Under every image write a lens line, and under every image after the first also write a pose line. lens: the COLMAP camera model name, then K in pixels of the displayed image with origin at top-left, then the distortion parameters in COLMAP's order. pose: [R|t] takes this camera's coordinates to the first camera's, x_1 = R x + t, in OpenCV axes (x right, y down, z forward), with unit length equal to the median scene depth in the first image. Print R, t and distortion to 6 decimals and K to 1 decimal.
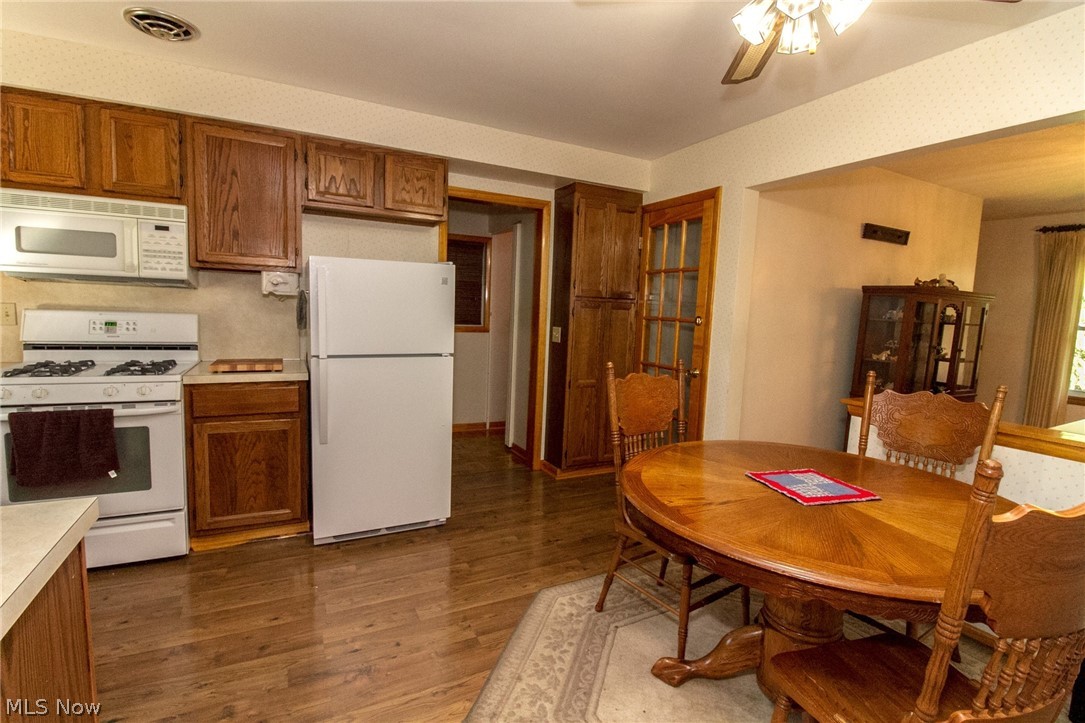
lens RADIAL K [[509.2, 0, 543.8], [0, 509.2, 359.7], [0, 0, 1]] dist [0.000890, -0.011233]
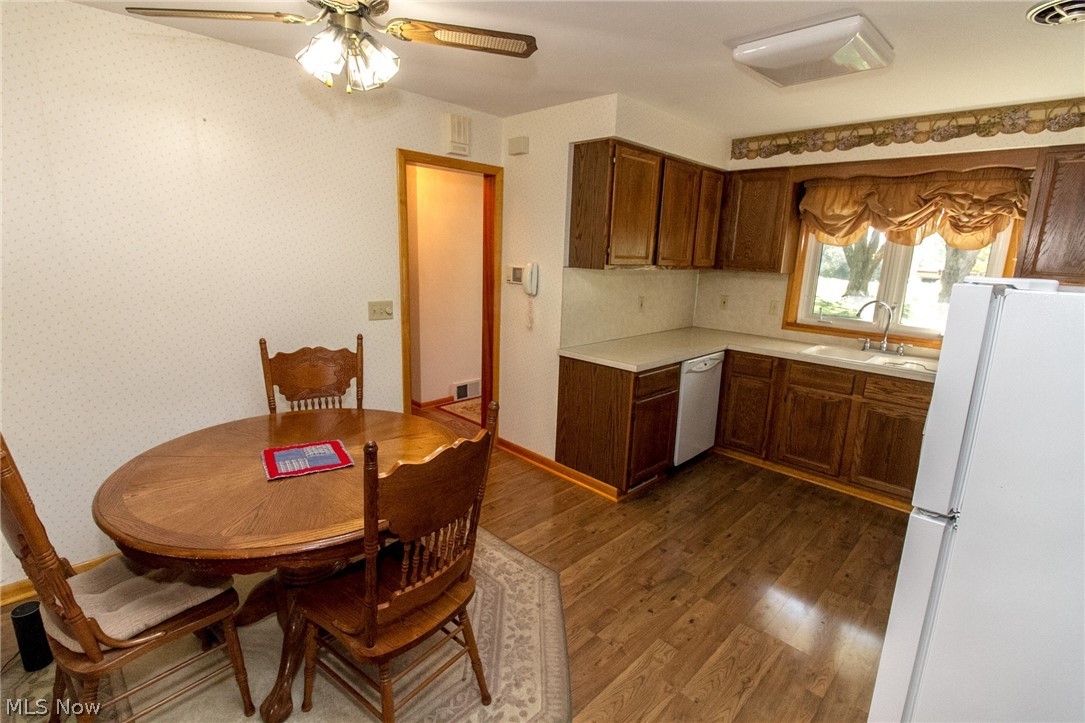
lens RADIAL K [[503.4, 0, 539.4], [0, 503.4, 358.8], [0, 0, 1]] dist [0.001842, -0.014512]
pose [[-0.950867, -0.007255, -0.309515, 0.238080], [-0.101076, 0.952221, 0.288200, -0.223814], [0.292636, 0.305324, -0.906168, 1.350408]]
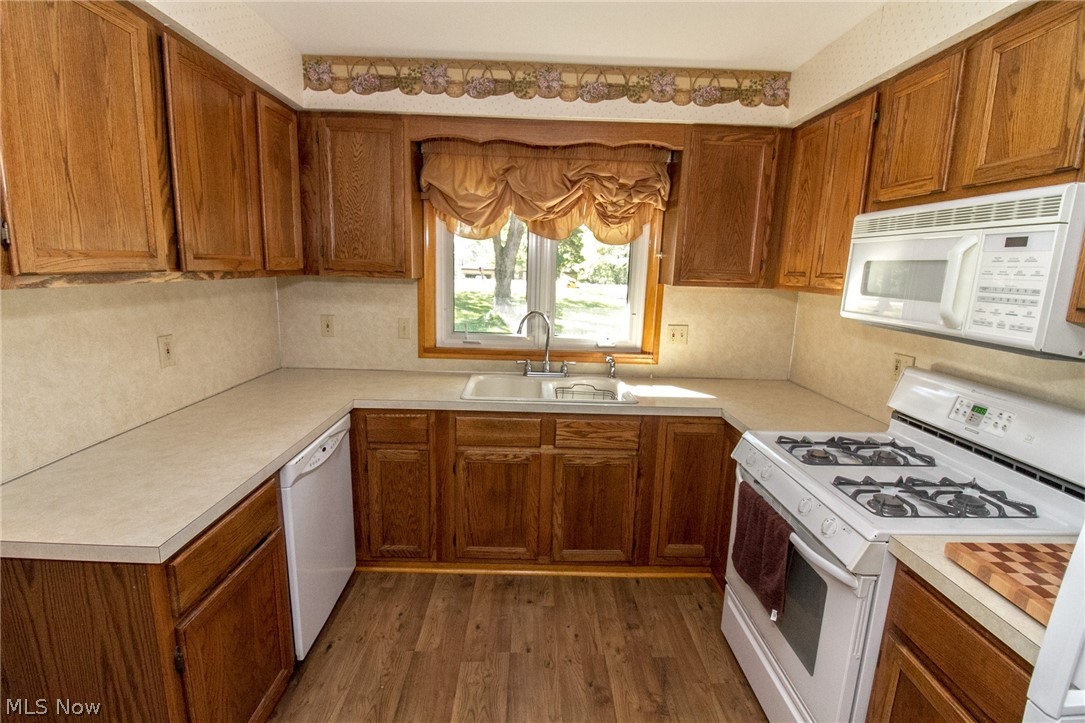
lens RADIAL K [[503.4, 0, 539.4], [0, 503.4, 358.8], [0, 0, 1]] dist [0.001842, -0.014512]
pose [[-0.448151, 0.110449, -0.887109, -0.115108], [-0.135165, 0.972558, 0.189371, -0.176824], [0.883681, 0.204773, -0.420924, 0.809103]]
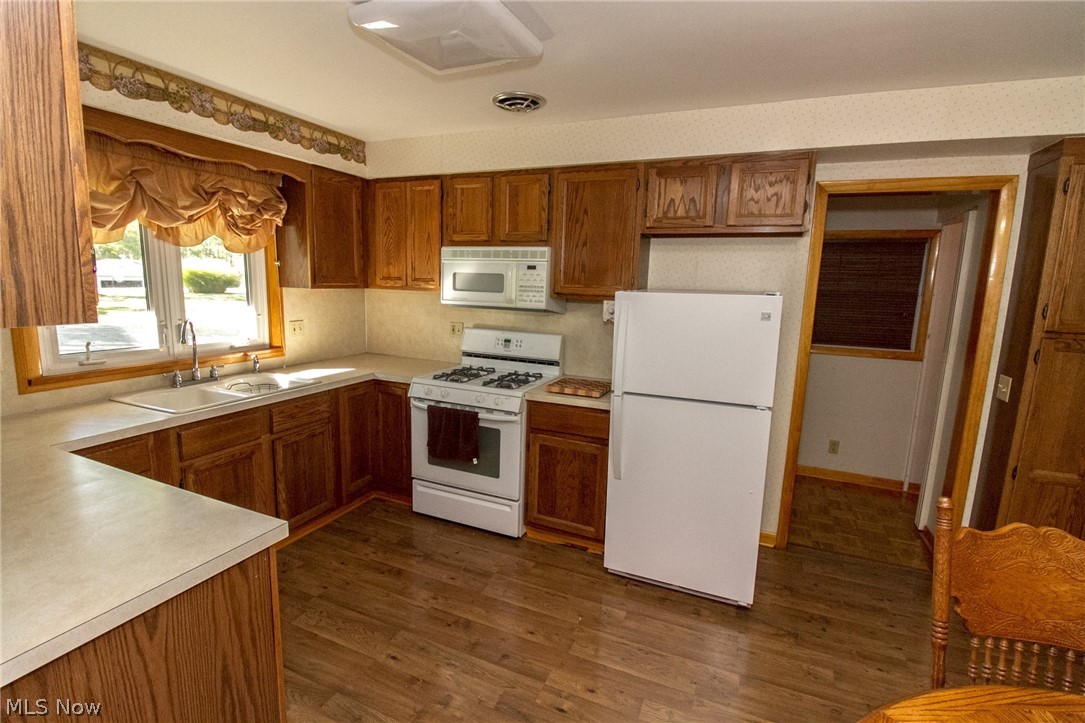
lens RADIAL K [[508.1, 0, 540.0], [0, 508.1, 358.4], [0, 0, 1]] dist [0.002078, -0.011340]
pose [[0.629652, 0.099775, -0.770444, 0.214801], [-0.082243, 0.994707, 0.061604, -0.117692], [0.772512, 0.024574, 0.634524, 0.246620]]
